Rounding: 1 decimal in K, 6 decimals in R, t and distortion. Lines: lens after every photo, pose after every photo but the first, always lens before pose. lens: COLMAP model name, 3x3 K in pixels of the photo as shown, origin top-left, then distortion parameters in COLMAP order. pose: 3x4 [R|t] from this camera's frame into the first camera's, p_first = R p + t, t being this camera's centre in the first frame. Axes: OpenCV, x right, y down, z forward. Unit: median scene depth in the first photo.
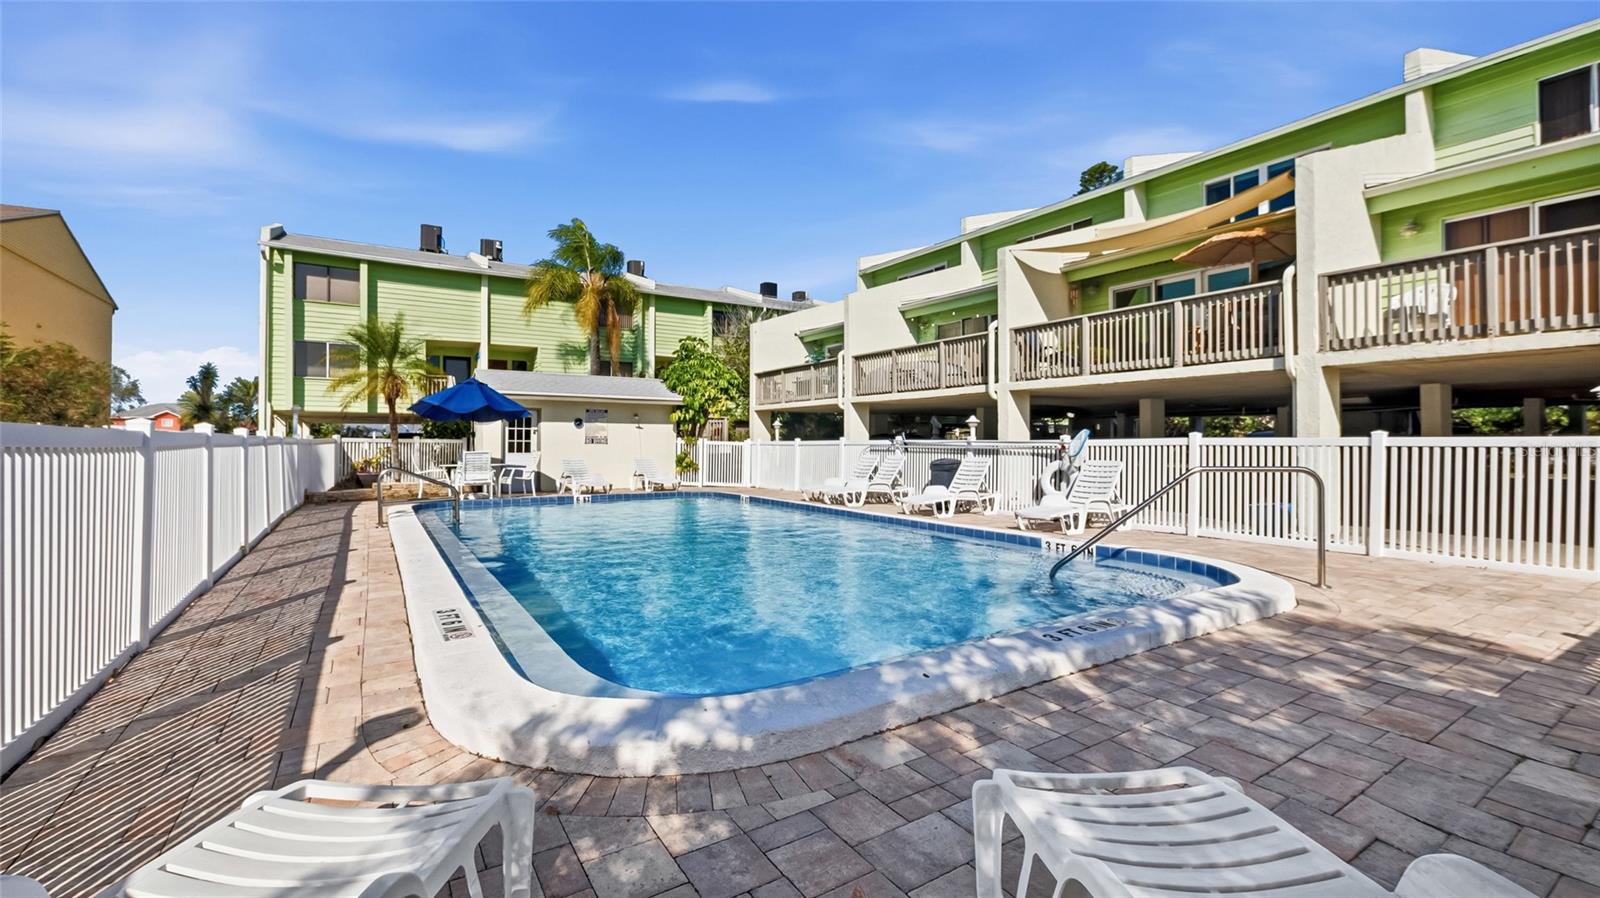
lens RADIAL K [[665.4, 0, 801.2], [0, 665.4, 440.7], [0, 0, 1]] dist [-0.002597, -0.000338]
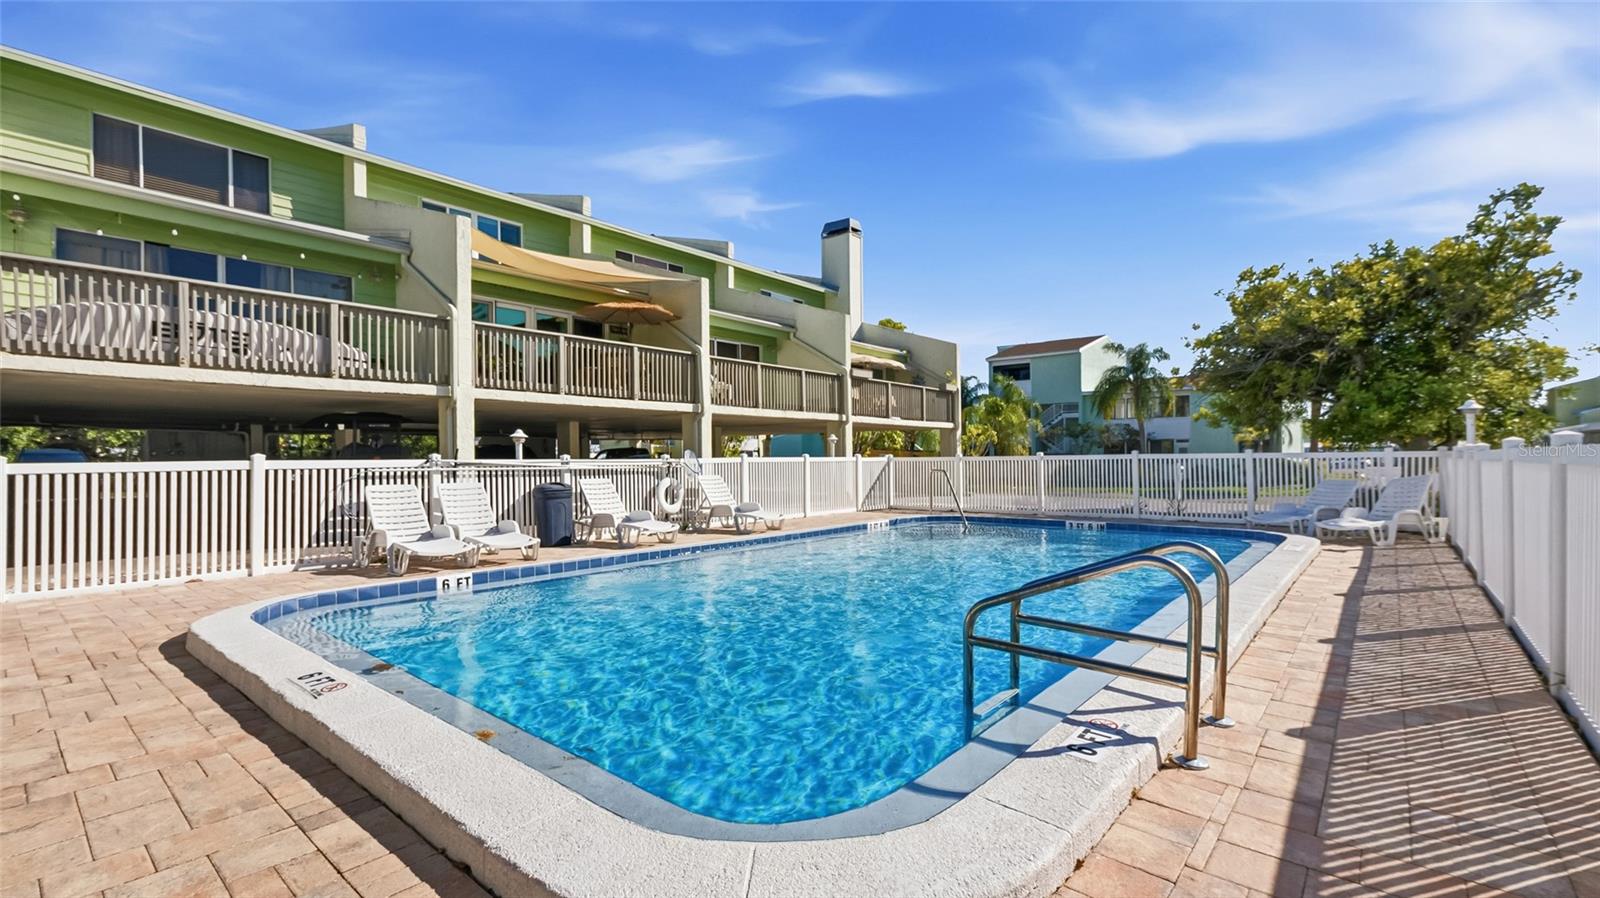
lens RADIAL K [[707.2, 0, 800.0], [0, 707.2, 449.0], [0, 0, 1]] dist [-0.023799, 0.000155]
pose [[-0.290524, 0.020645, 0.956645, -0.386479], [0.010513, 0.999776, -0.018384, 0.004991], [-0.956810, 0.004716, -0.290676, 0.526873]]
